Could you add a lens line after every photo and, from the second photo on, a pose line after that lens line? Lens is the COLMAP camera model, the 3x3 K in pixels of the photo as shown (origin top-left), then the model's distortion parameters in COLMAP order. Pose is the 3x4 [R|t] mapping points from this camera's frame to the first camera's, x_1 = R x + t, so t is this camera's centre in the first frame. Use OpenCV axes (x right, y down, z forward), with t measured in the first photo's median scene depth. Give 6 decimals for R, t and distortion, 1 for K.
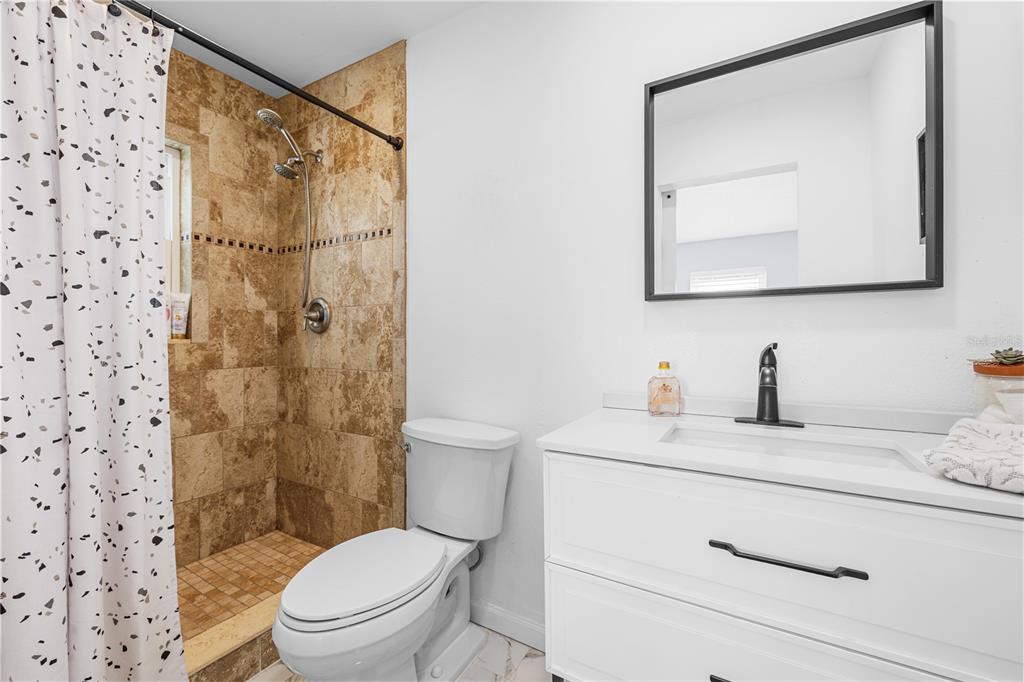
lens RADIAL K [[427.3, 0, 511.8], [0, 427.3, 334.7], [0, 0, 1]] dist [0.000967, 0.000401]
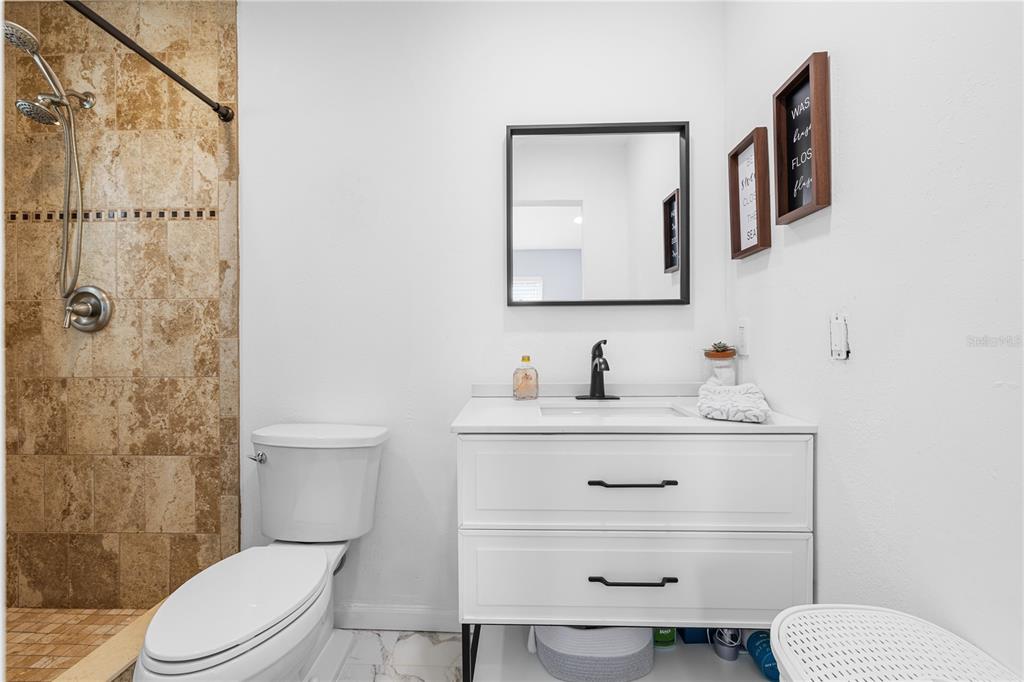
lens RADIAL K [[427.3, 0, 511.8], [0, 427.3, 334.7], [0, 0, 1]] dist [0.000967, 0.000401]
pose [[0.878181, -0.000323, 0.478328, -0.166215], [-0.000416, 0.999999, 0.001439, 0.000232], [-0.478328, -0.001463, 0.878180, -0.040941]]
